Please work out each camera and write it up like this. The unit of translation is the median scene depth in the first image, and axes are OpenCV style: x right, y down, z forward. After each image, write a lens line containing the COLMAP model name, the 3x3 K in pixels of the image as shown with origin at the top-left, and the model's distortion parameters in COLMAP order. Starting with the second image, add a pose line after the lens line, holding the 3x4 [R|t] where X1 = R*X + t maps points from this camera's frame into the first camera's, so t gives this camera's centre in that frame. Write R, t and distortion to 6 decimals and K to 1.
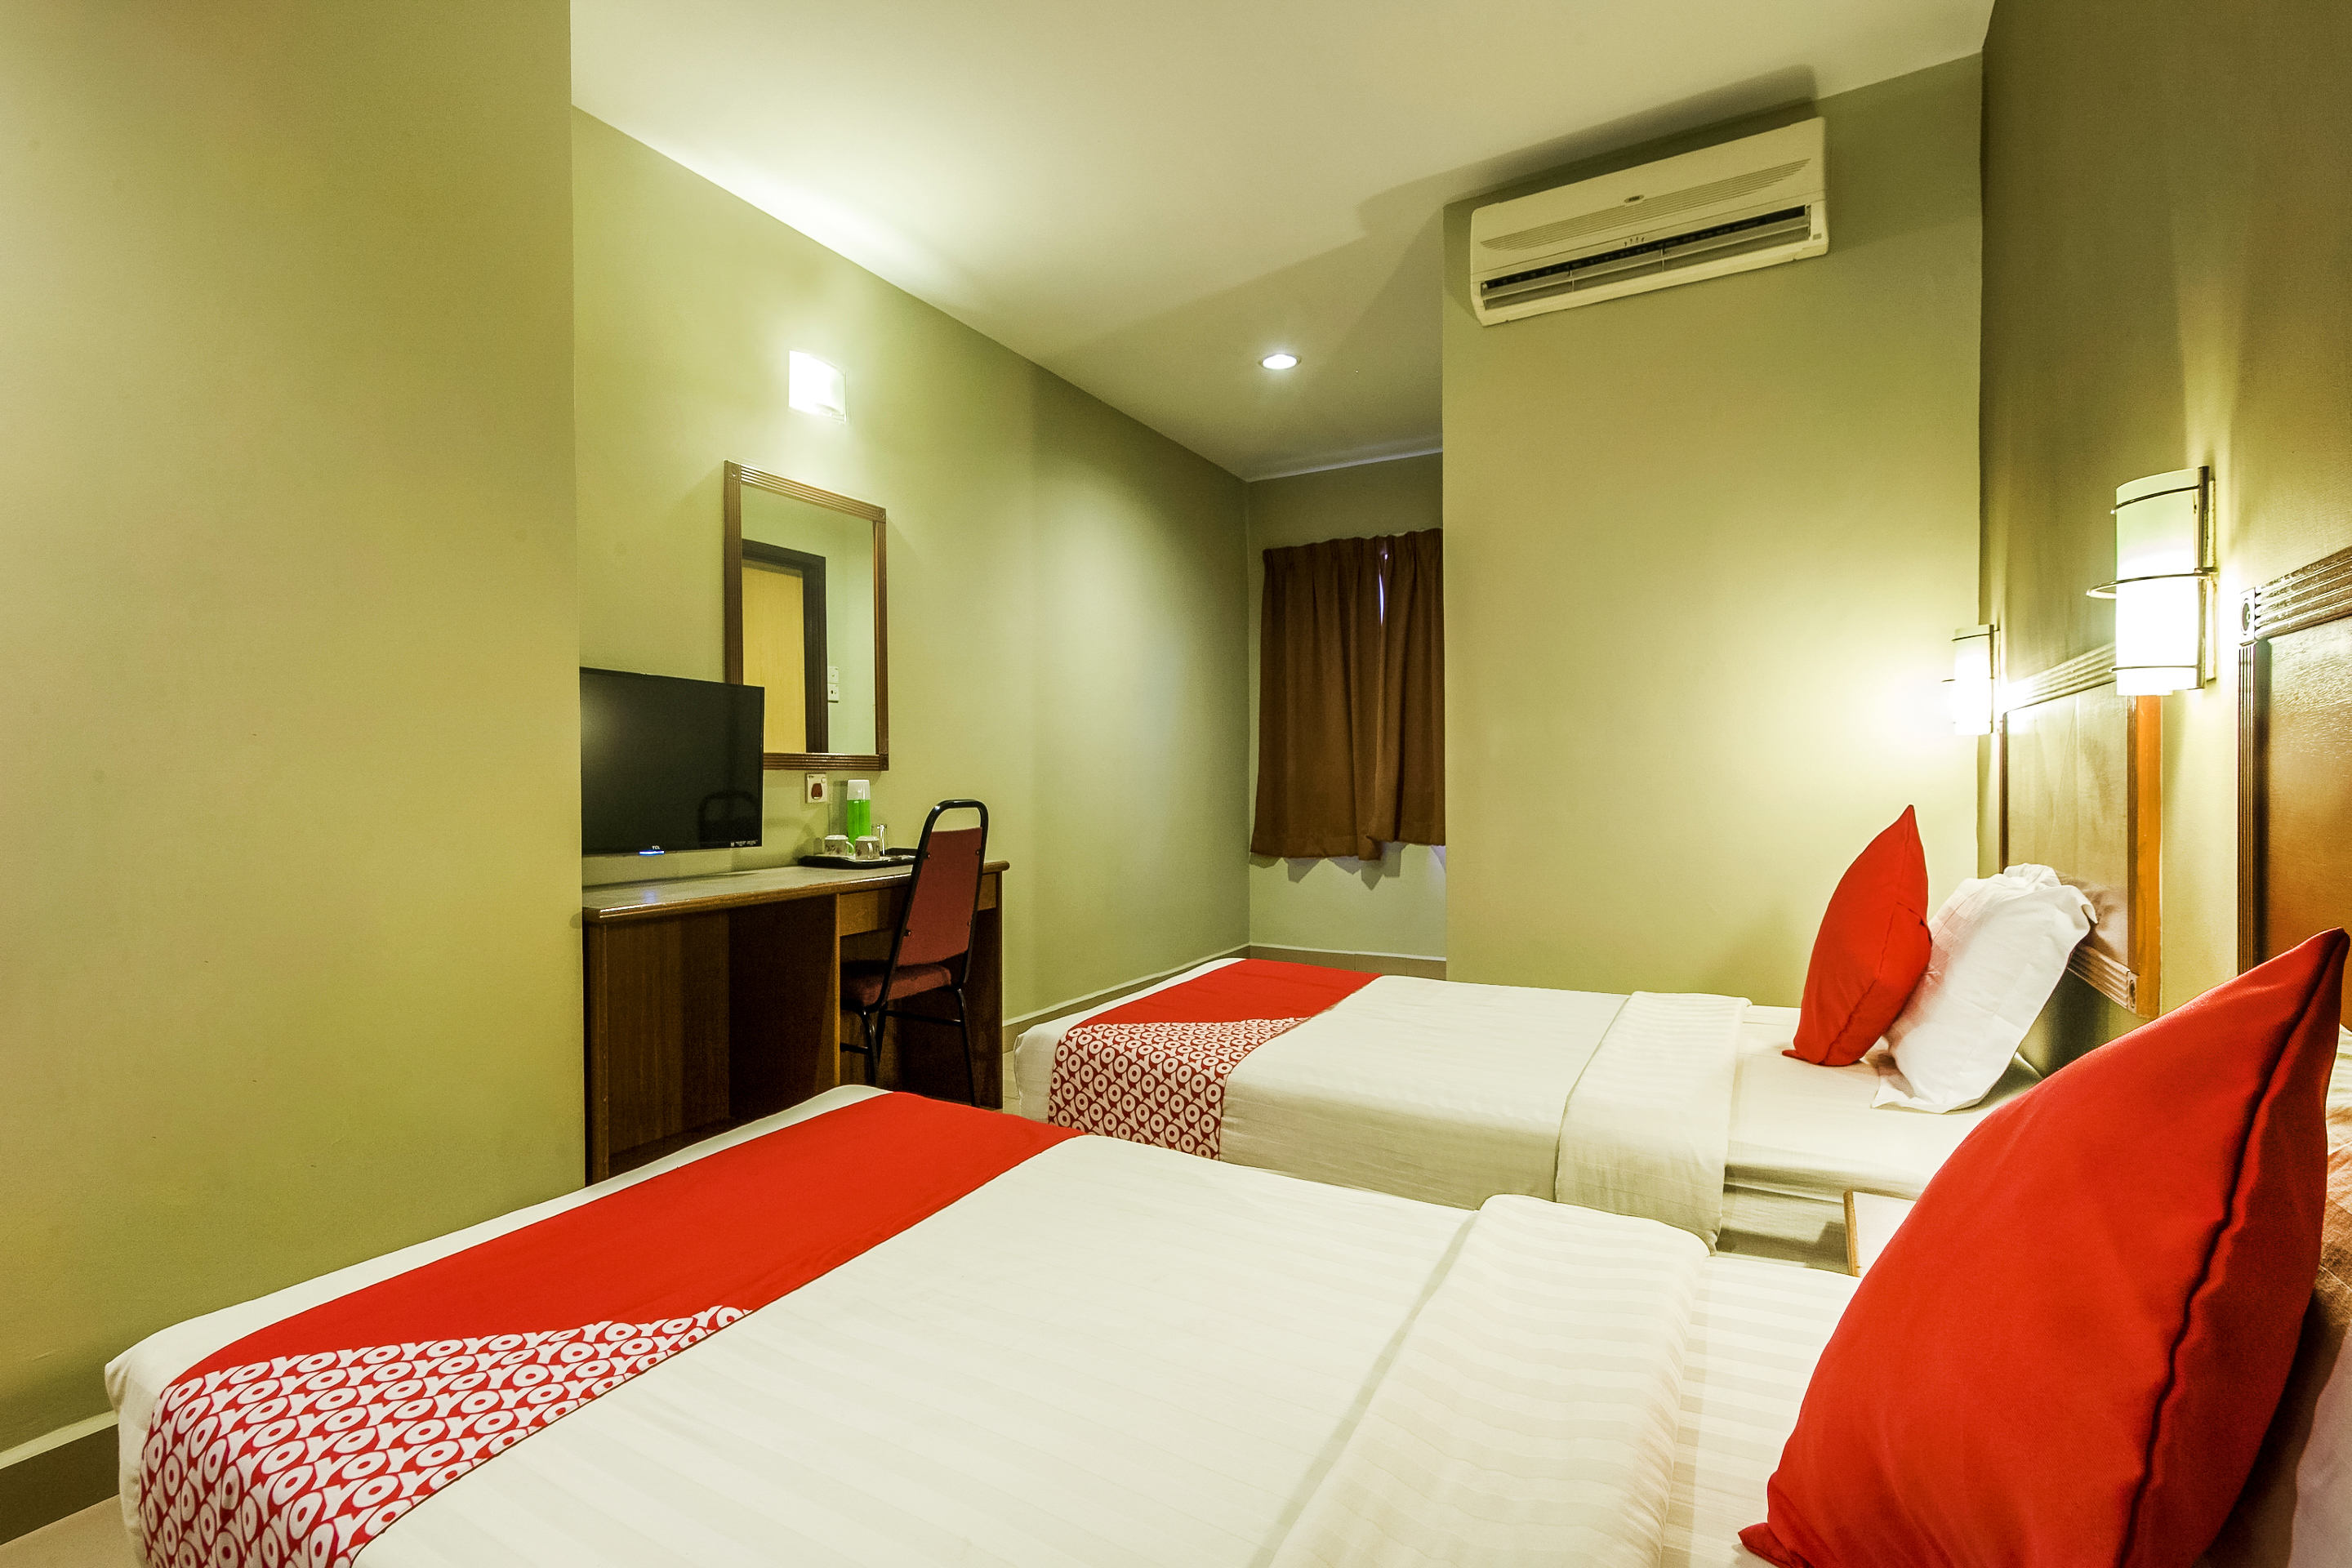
lens RADIAL K [[1075.8, 0, 1136.5], [0, 1075.8, 787.6], [0, 0, 1]] dist [0.001297, 0.000093]
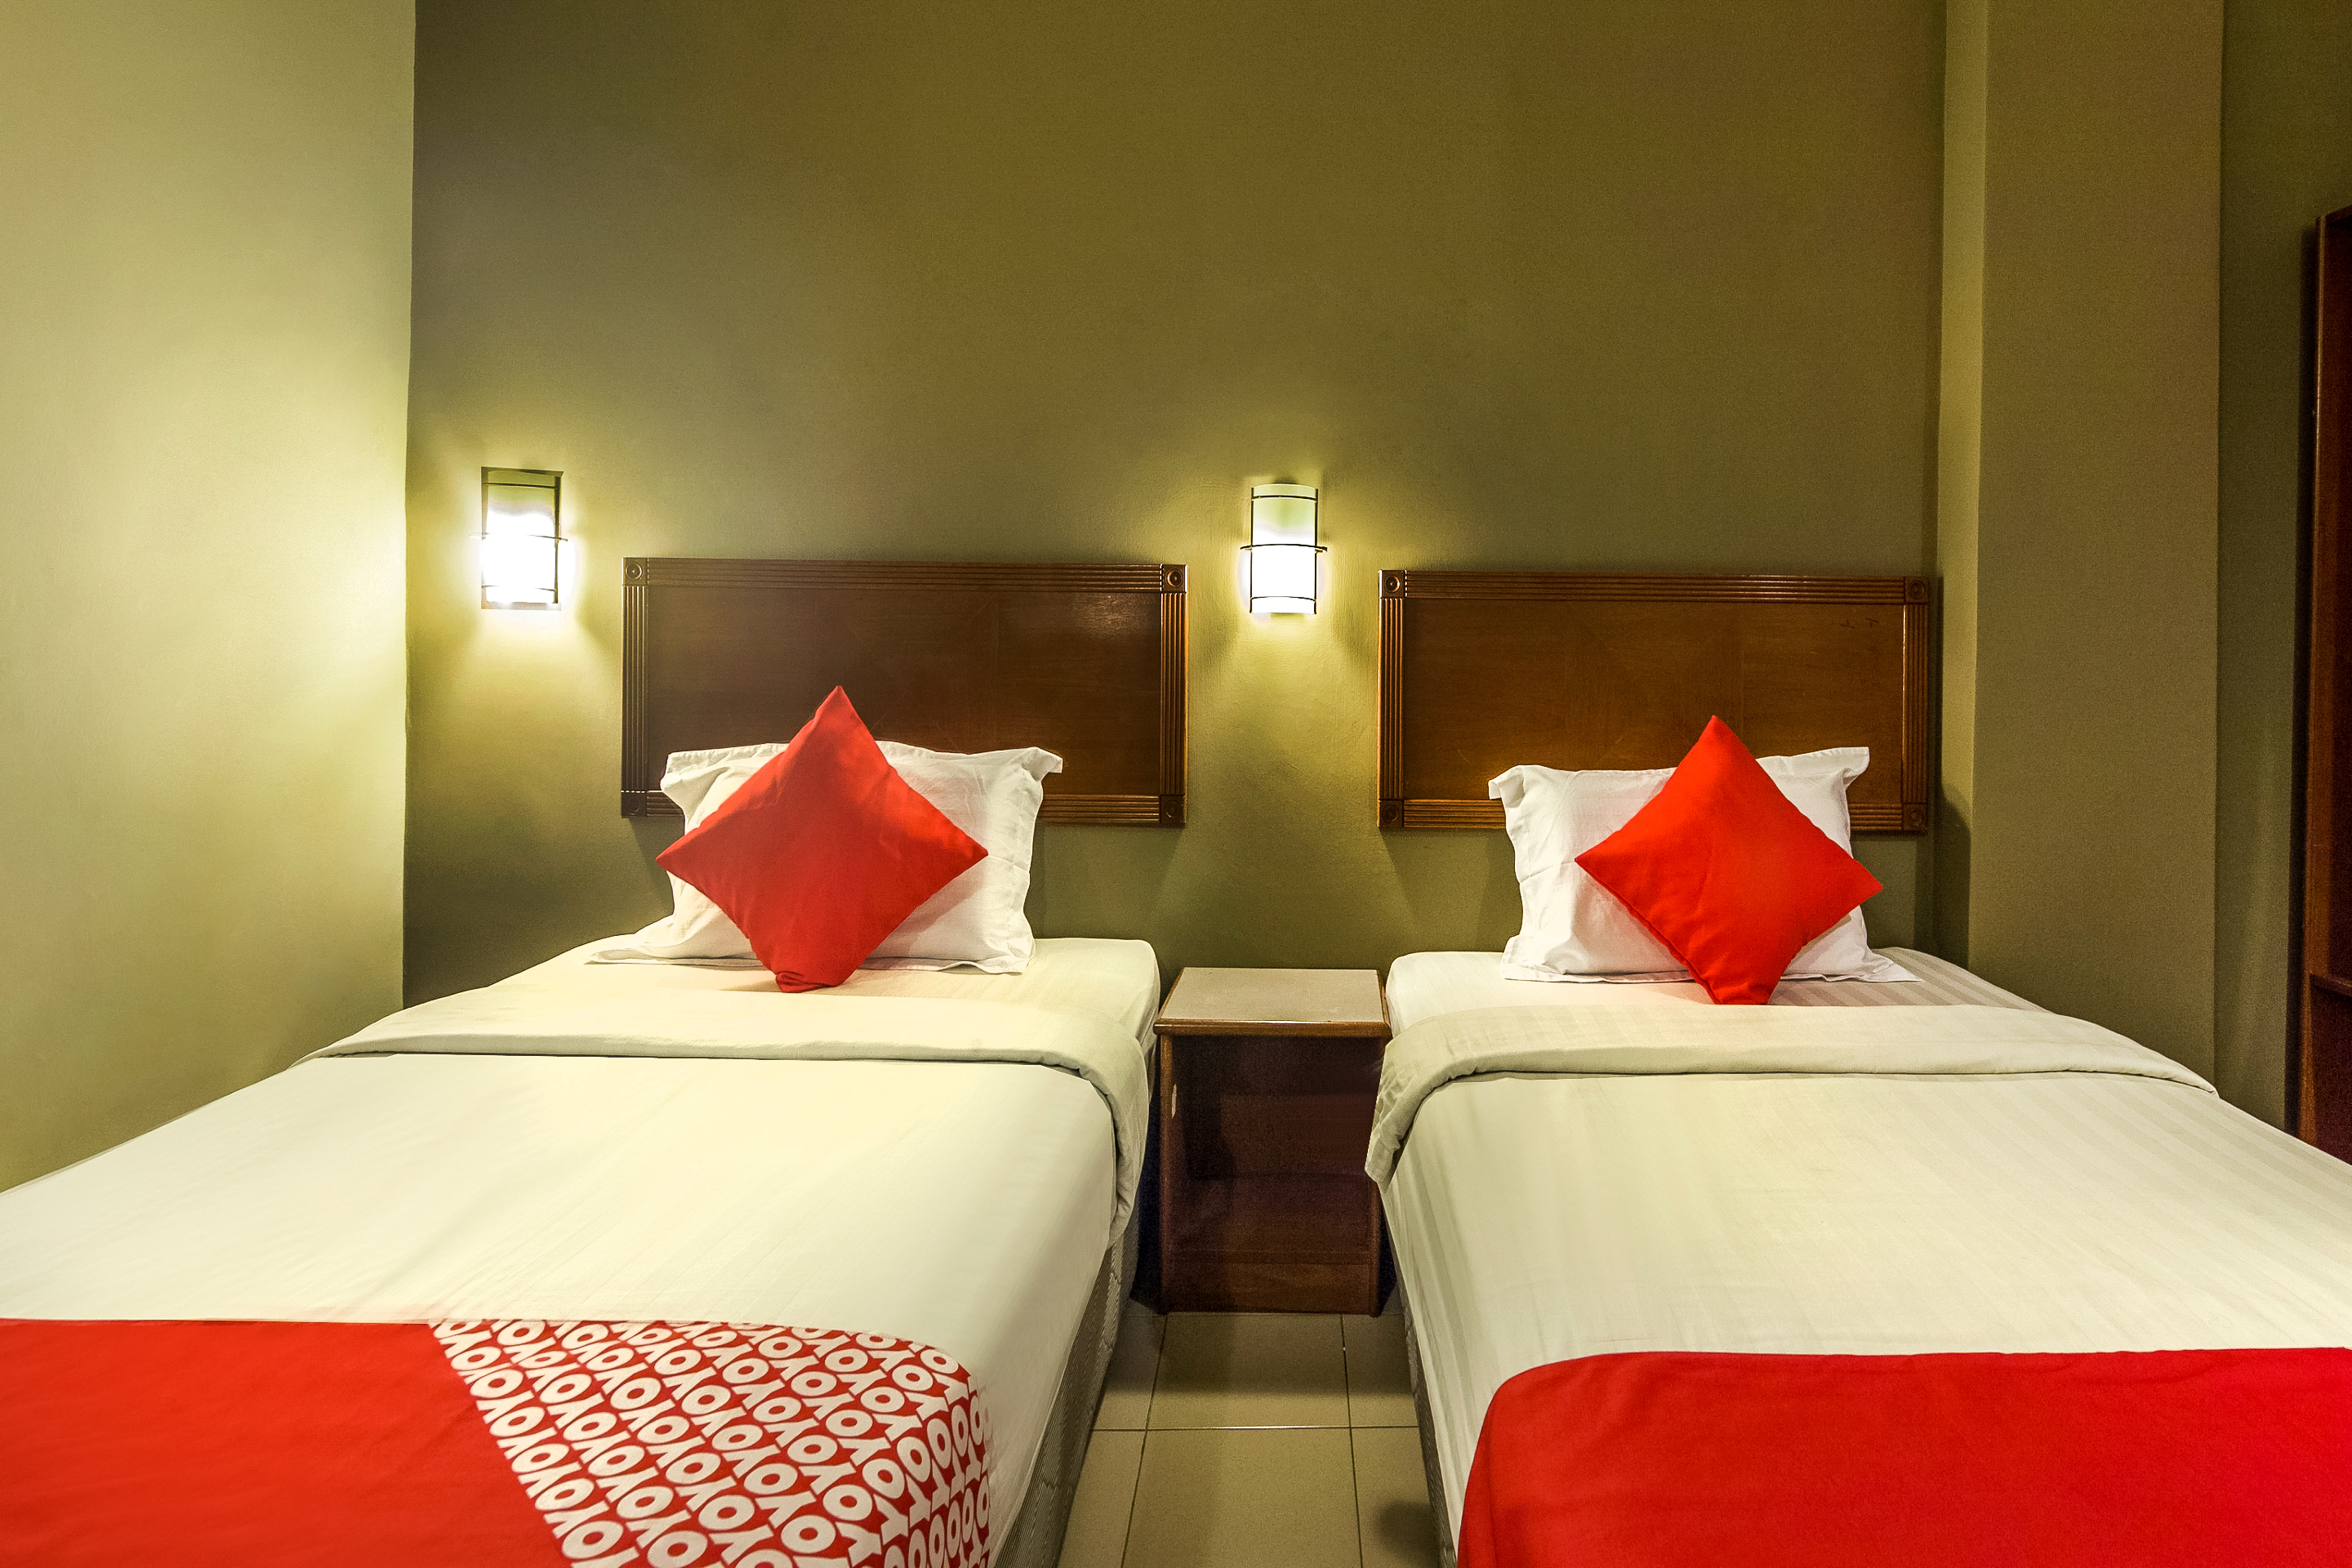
lens RADIAL K [[1090.8, 0, 1177.8], [0, 1090.8, 772.9], [0, 0, 1]] dist [0.000398, 0.000302]
pose [[-0.515035, -0.092420, 0.852172, -0.185717], [-0.002381, 0.994321, 0.106397, -0.009942], [-0.857166, 0.052770, -0.512330, 0.863663]]
